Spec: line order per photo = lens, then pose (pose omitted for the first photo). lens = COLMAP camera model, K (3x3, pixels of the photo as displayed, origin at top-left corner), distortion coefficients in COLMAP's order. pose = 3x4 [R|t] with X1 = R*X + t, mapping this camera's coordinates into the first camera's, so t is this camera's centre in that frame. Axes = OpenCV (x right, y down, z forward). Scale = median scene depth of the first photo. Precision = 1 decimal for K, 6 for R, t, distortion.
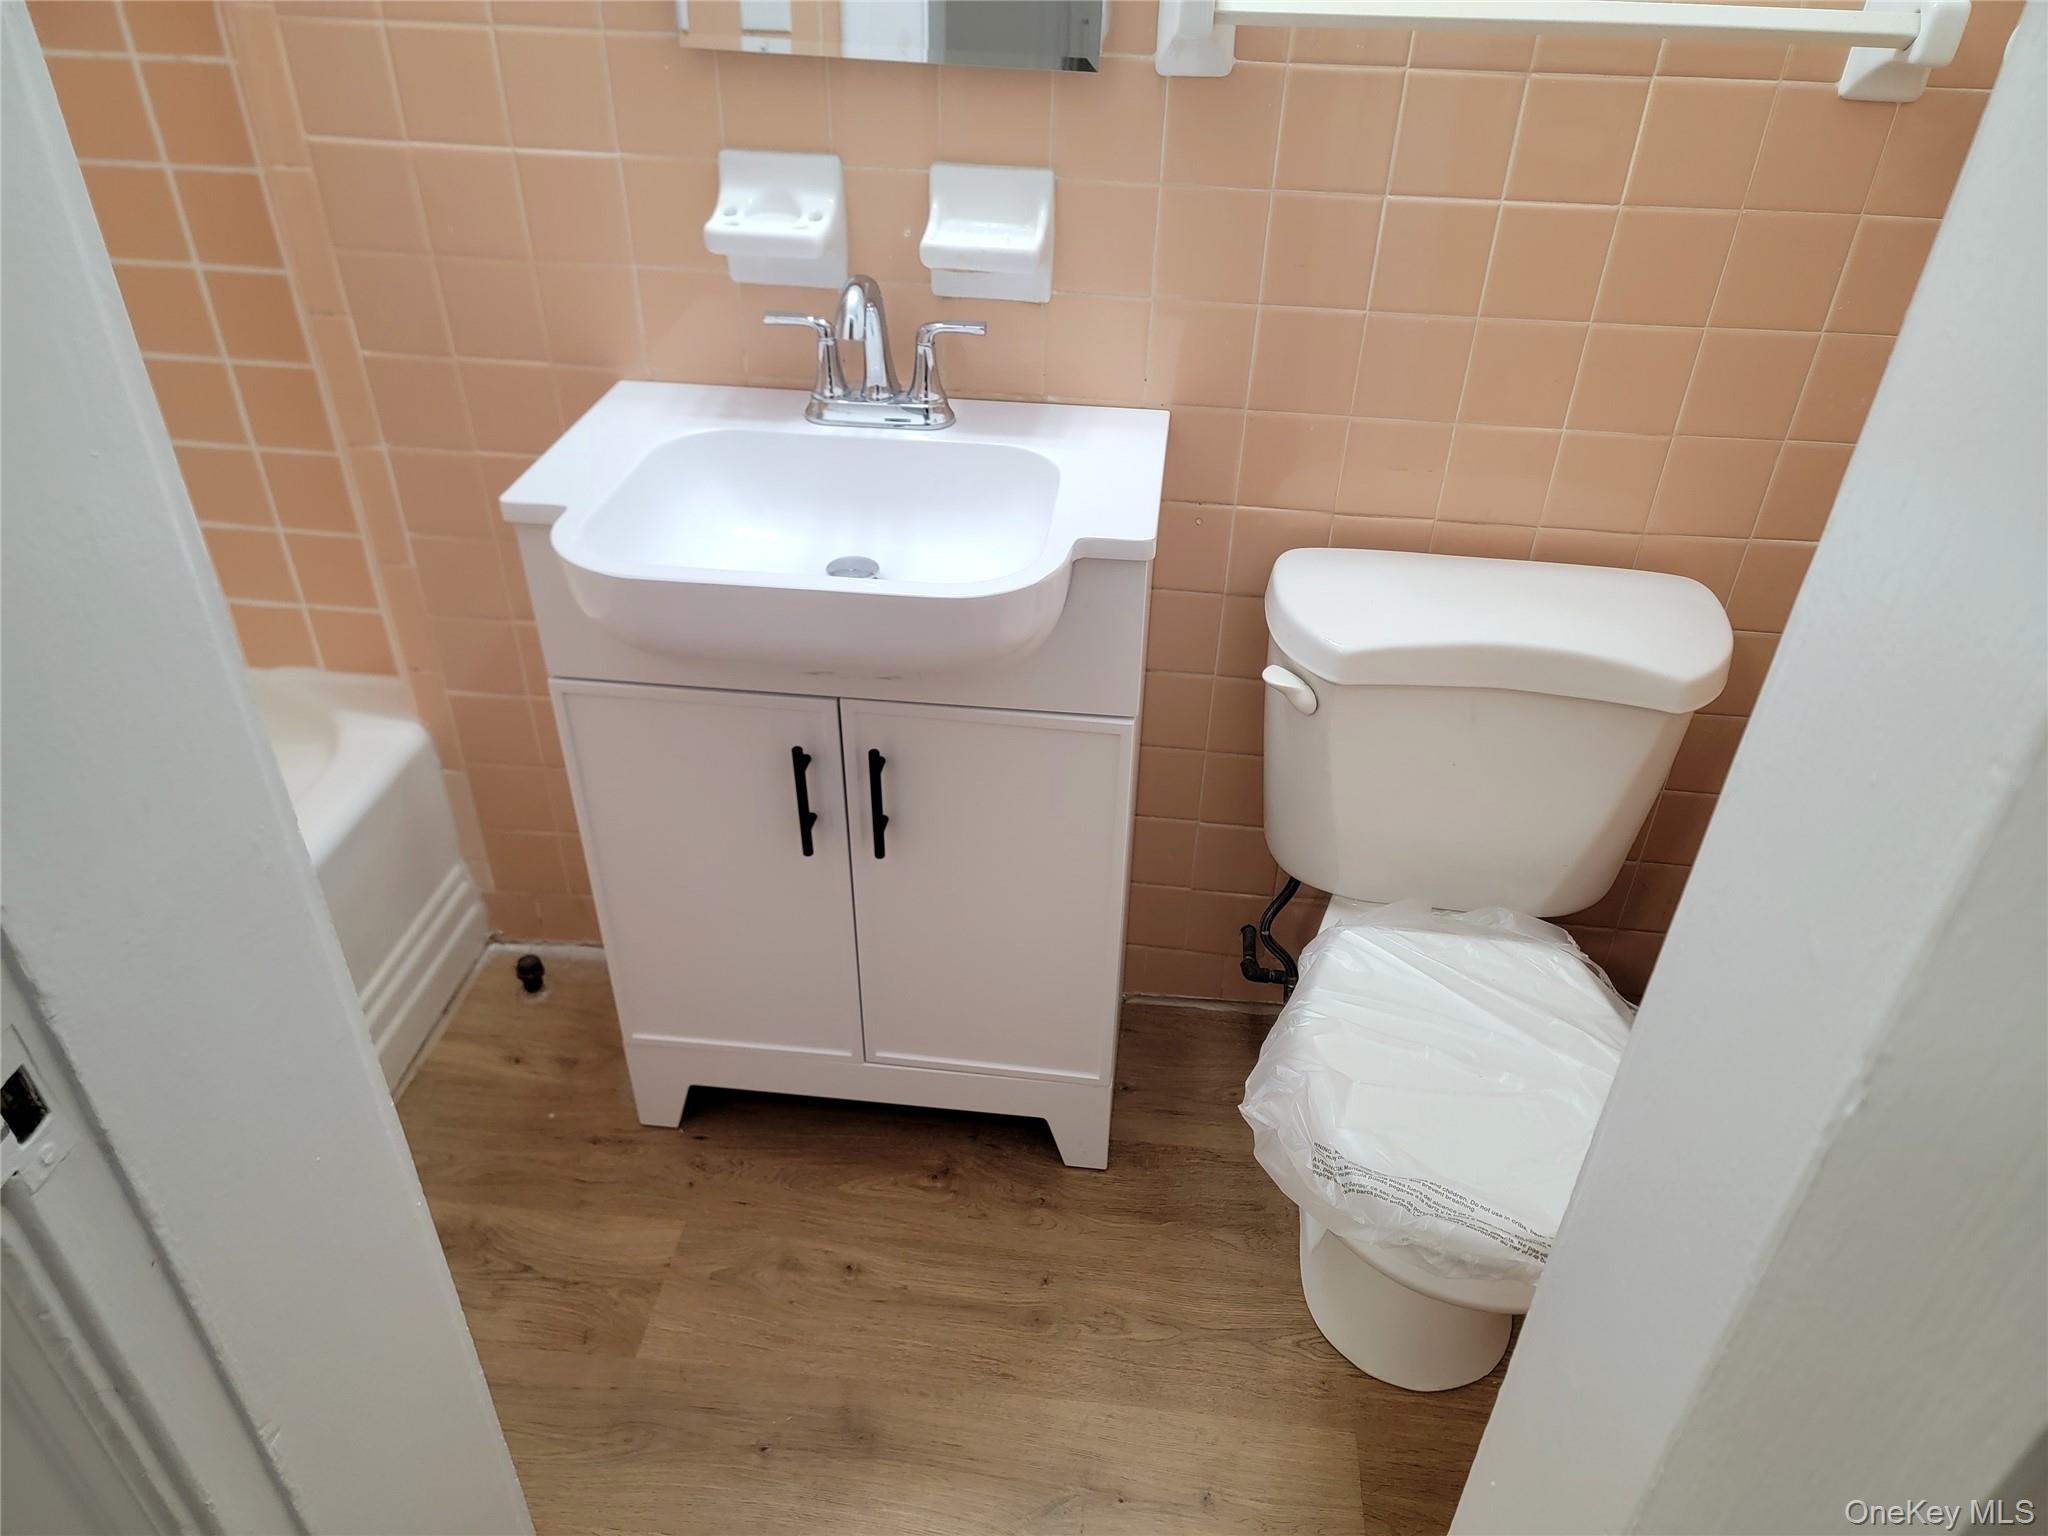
lens RADIAL K [[1412.2, 0, 1024.0], [0, 1412.2, 768.0], [0, 0, 1]] dist [0.022515, -0.006086]
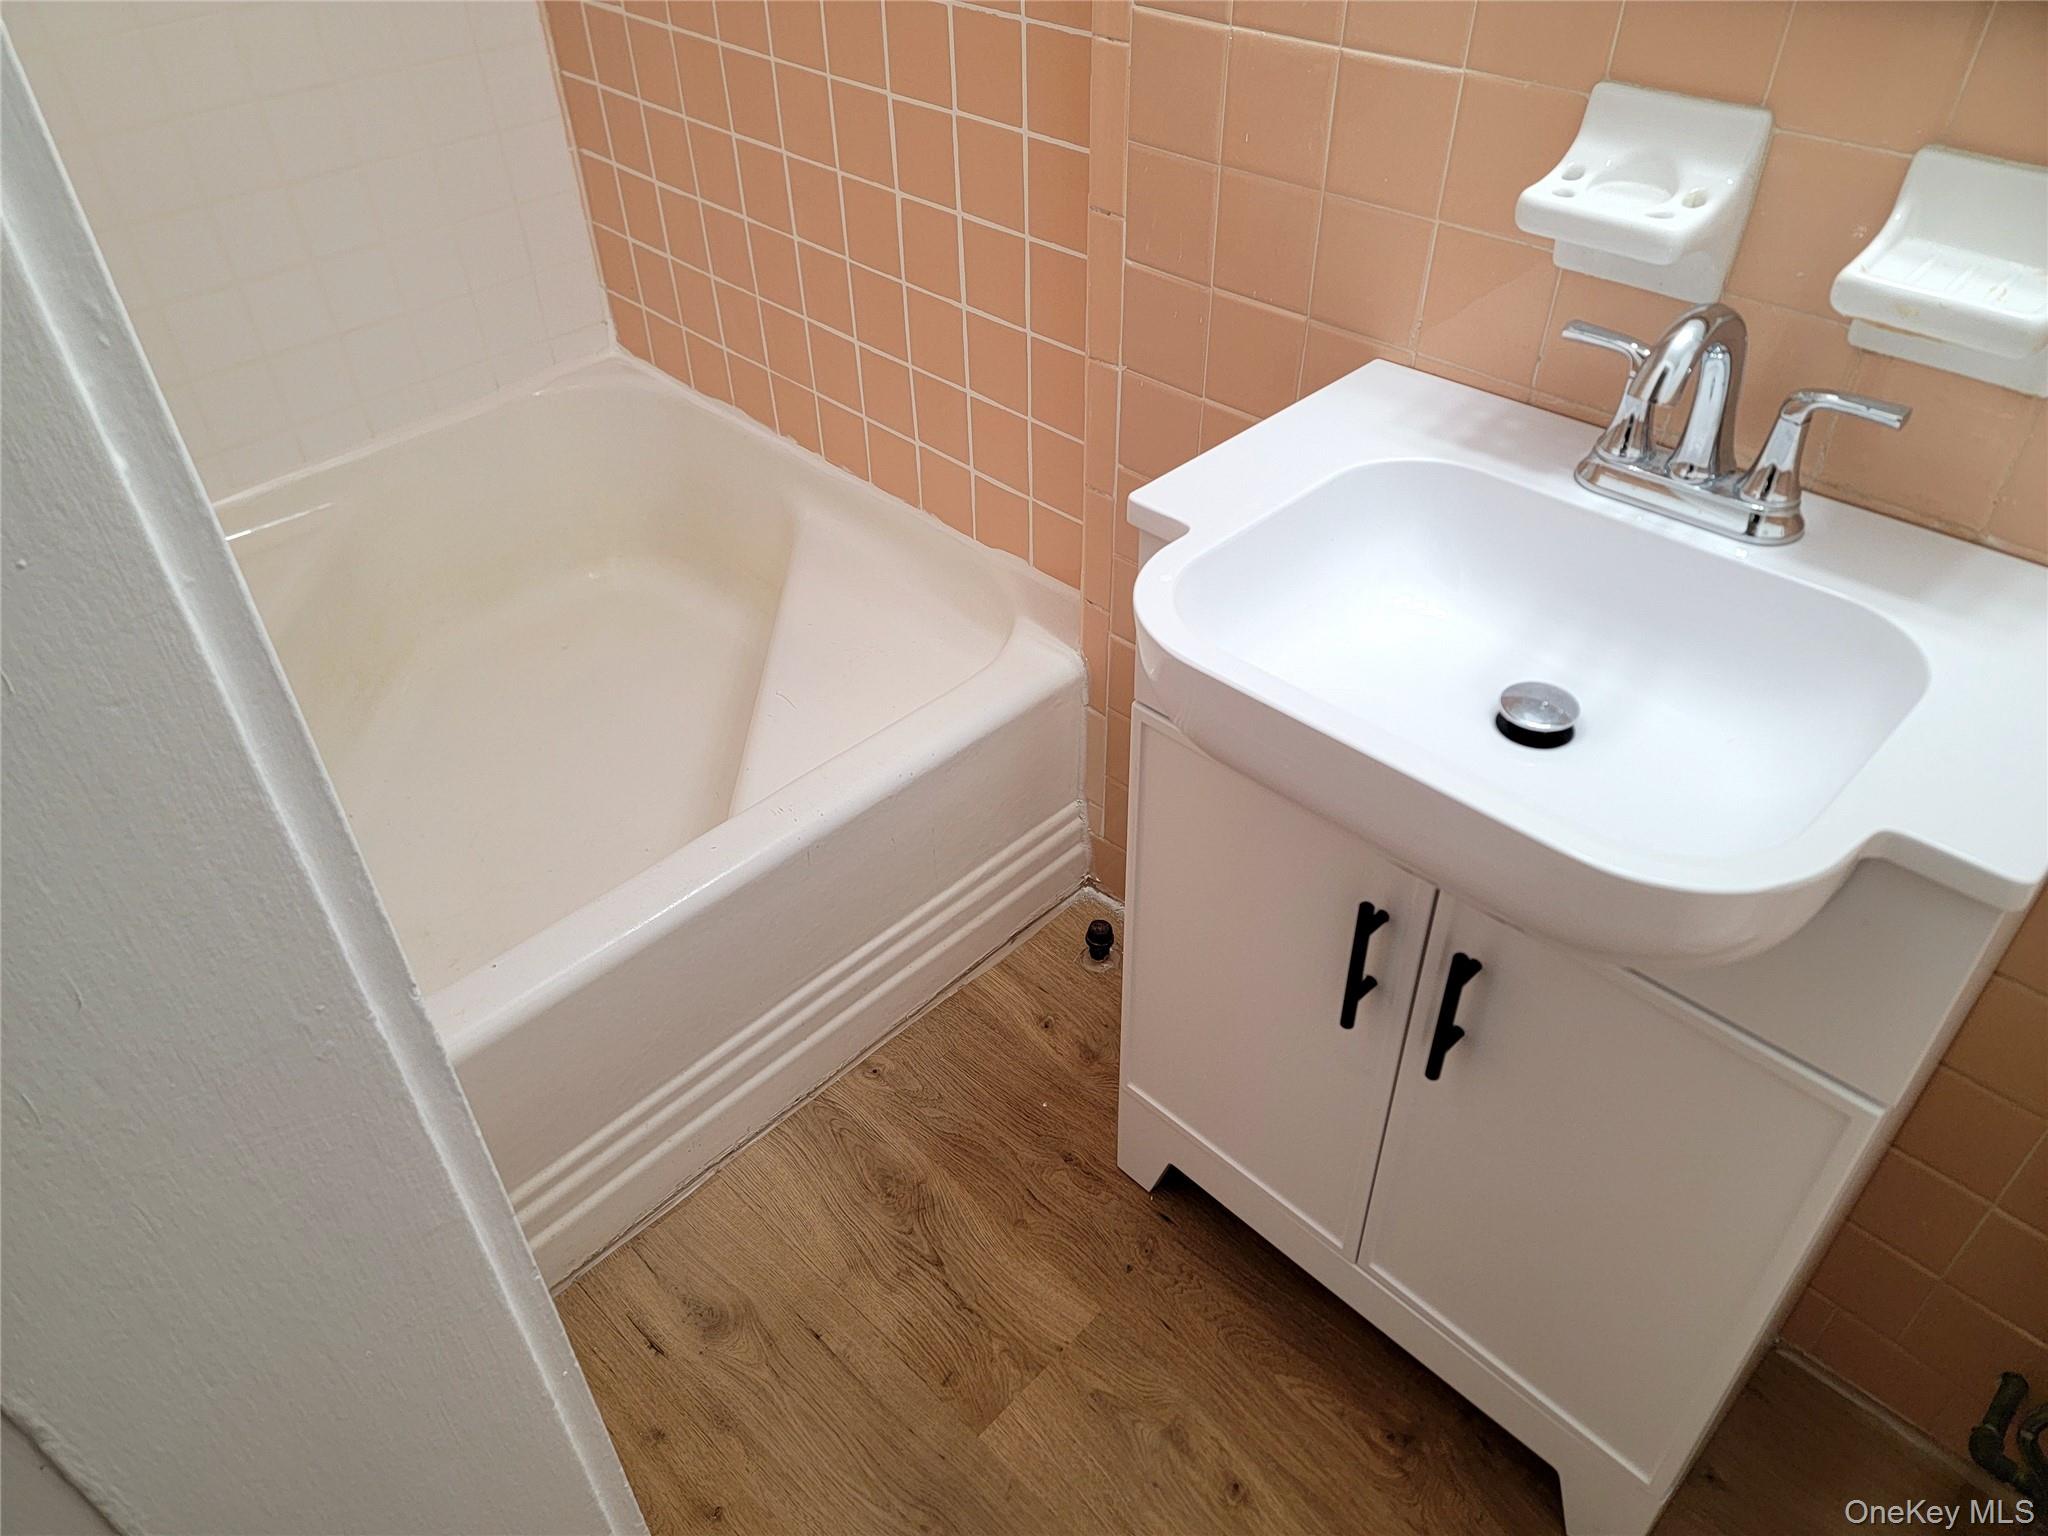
lens RADIAL K [[1391.7, 0, 1023.3], [0, 1391.7, 743.4], [0, 0, 1]] dist [0.077520, -0.045899]
pose [[0.781282, 0.366801, -0.505030, 0.035860], [-0.325681, 0.929799, 0.171480, -0.145645], [0.532475, 0.030504, 0.845896, 0.241081]]
